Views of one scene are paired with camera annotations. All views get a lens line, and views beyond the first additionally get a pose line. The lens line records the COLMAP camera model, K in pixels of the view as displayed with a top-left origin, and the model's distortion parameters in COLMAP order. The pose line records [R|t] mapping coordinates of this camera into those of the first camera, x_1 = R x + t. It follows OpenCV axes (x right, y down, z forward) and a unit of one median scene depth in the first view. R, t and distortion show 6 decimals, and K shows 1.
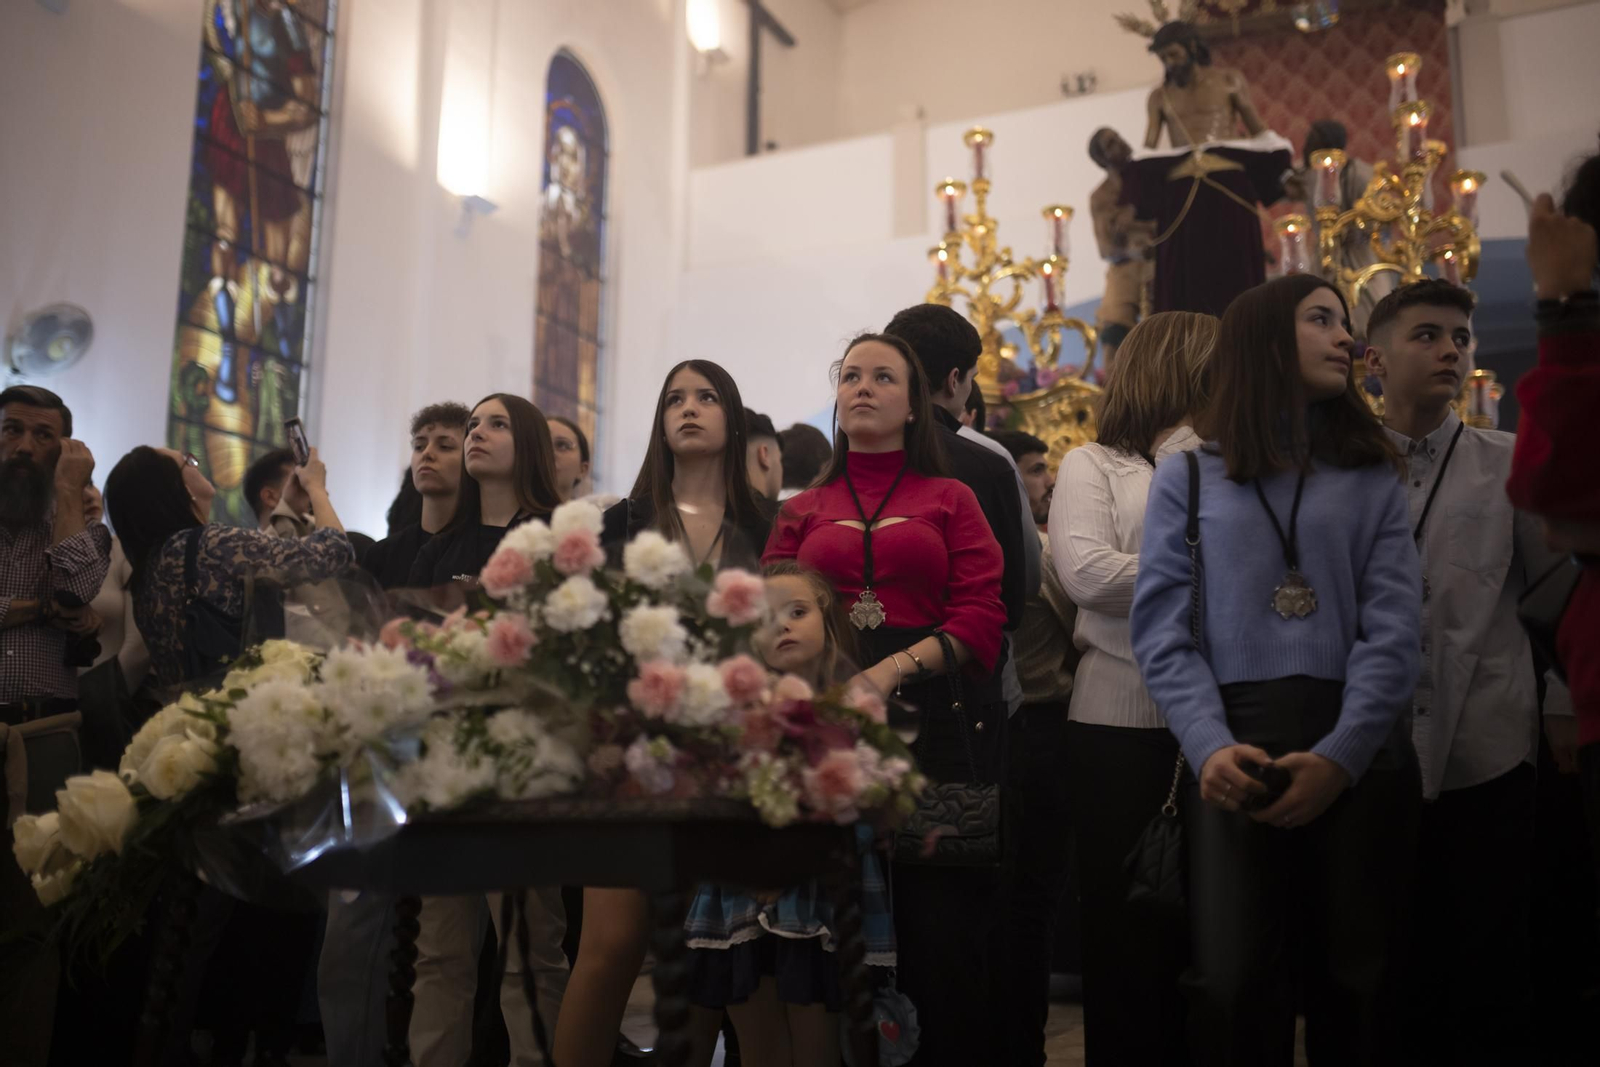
lens RADIAL K [[1548.4, 0, 800.0], [0, 1548.4, 533.5], [0, 0, 1]] dist [-0.082622, 0.107080]
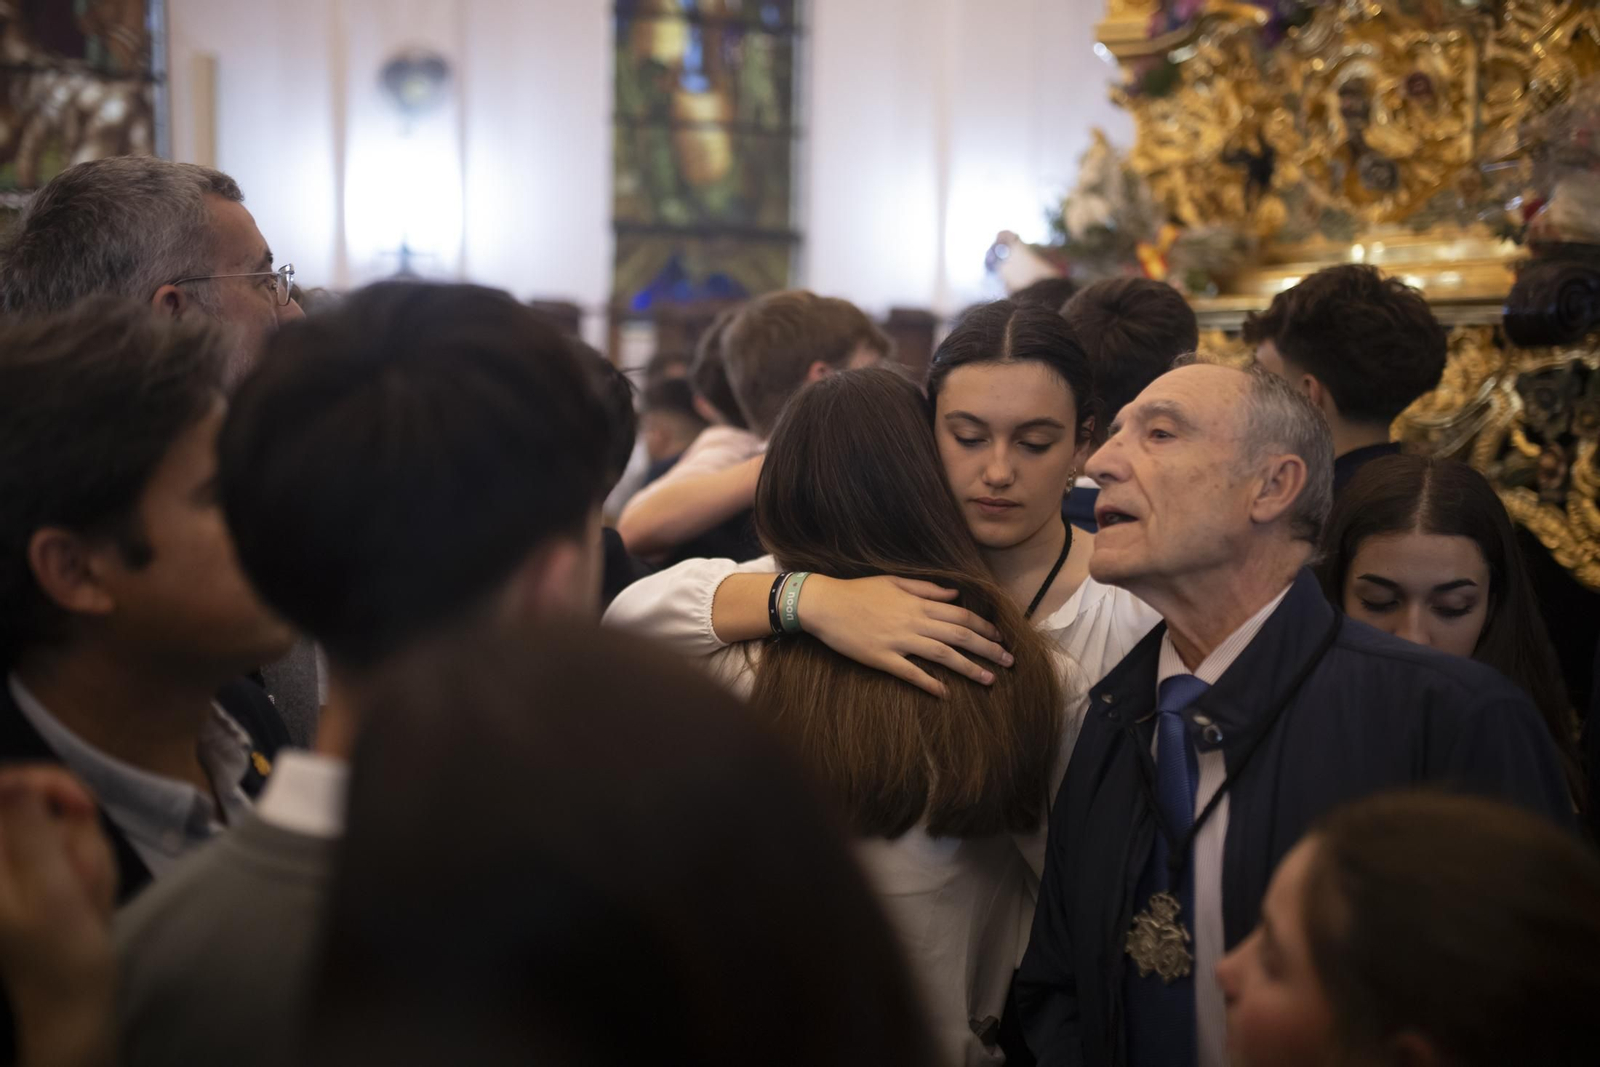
lens RADIAL K [[1548.4, 0, 800.0], [0, 1548.4, 533.5], [0, 0, 1]] dist [-0.082622, 0.107080]
pose [[0.763515, 0.071011, -0.641874, 0.294357], [0.110409, 0.964948, 0.238085, -0.042115], [0.636282, -0.252650, 0.728912, 0.285234]]
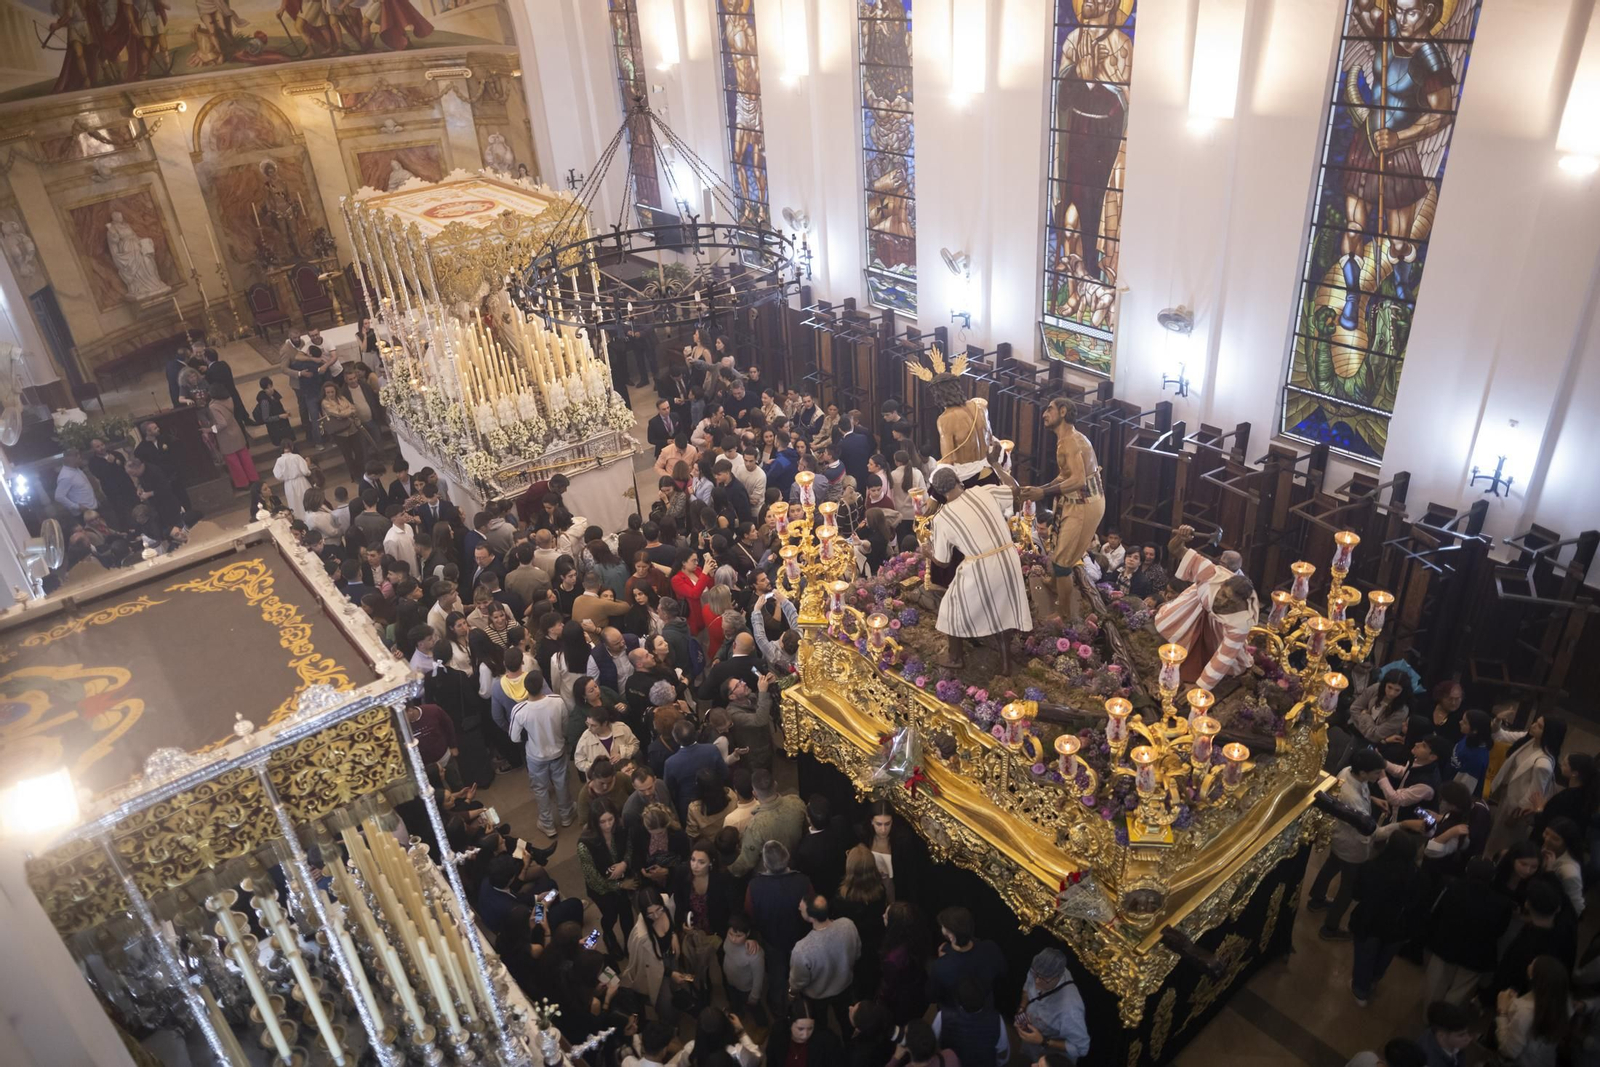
lens RADIAL K [[1144.7, 0, 800.0], [0, 1144.7, 533.5], [0, 0, 1]] dist [-0.072549, 0.070285]
pose [[-0.451835, 0.458947, -0.764992, 0.955878], [0.227018, 0.888439, 0.398921, -0.517927], [0.862733, 0.006580, -0.505617, 1.103702]]
